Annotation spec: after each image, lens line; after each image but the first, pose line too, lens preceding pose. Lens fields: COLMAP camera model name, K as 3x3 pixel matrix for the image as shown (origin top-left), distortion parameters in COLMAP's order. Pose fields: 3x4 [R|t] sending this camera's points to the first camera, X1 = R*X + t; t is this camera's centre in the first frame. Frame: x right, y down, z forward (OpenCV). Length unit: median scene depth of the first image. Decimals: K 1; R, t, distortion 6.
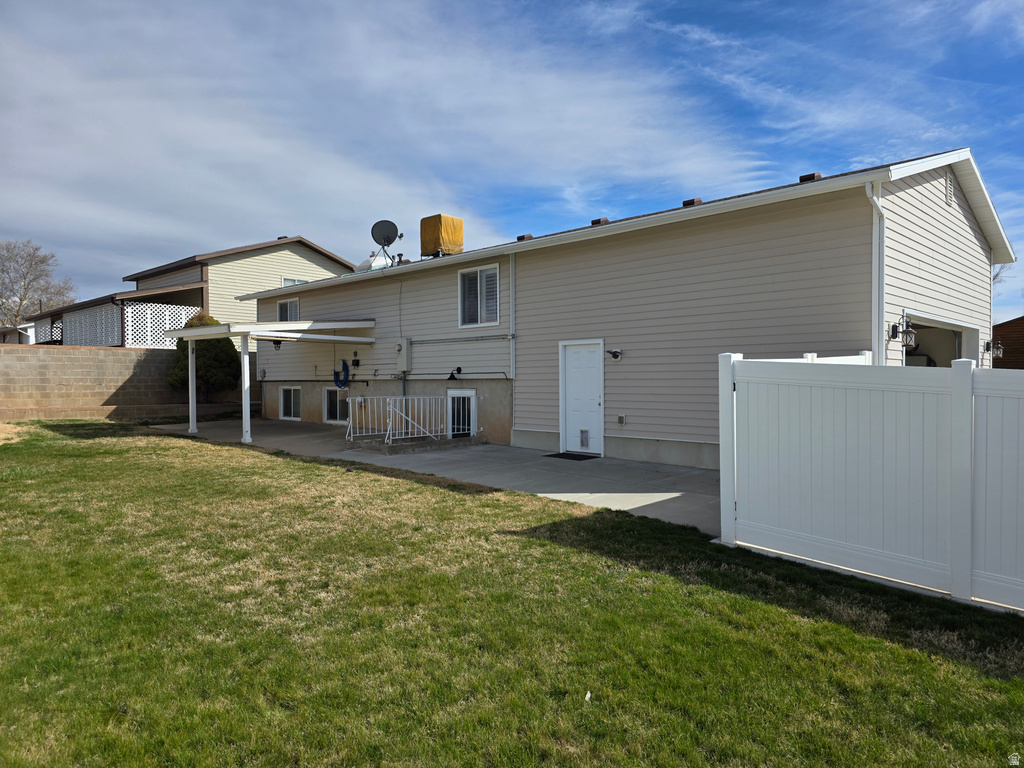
lens RADIAL K [[688.5, 0, 510.6], [0, 688.5, 384.7], [0, 0, 1]] dist [0.012525, 0.005907]
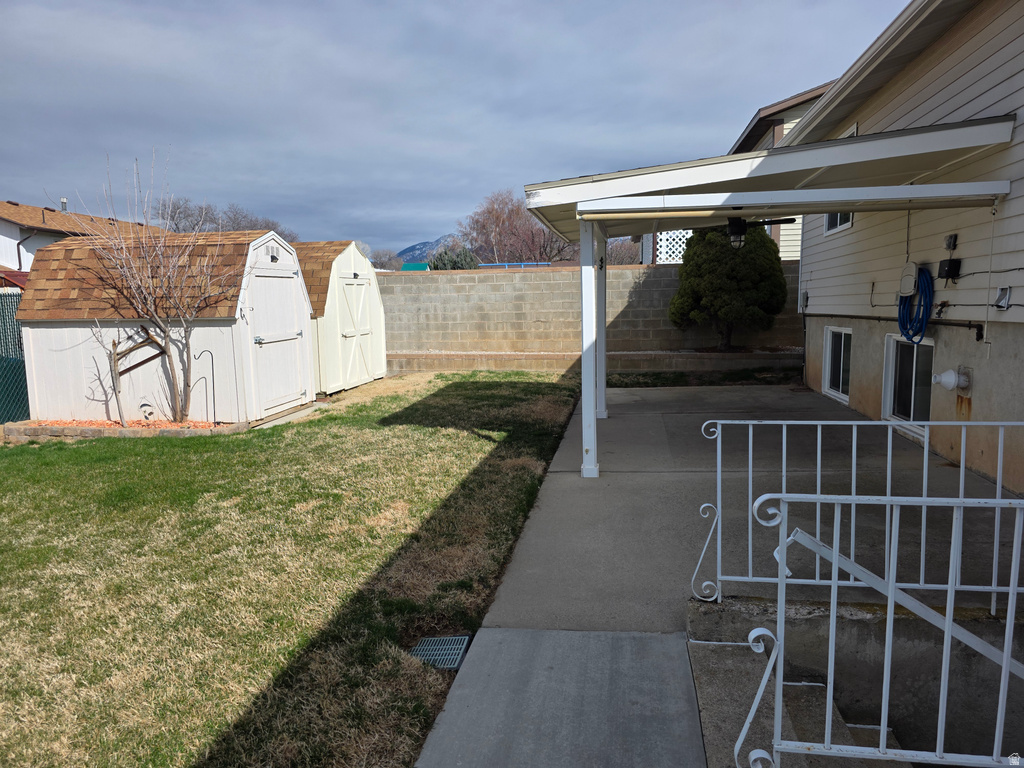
lens RADIAL K [[688.5, 0, 507.8], [0, 688.5, 384.4], [0, 0, 1]] dist [0.012525, 0.005907]
pose [[0.564195, 0.082079, -0.821551, -0.058663], [0.015271, 0.993839, 0.109779, -0.014751], [0.825500, -0.074483, 0.559466, 0.574215]]
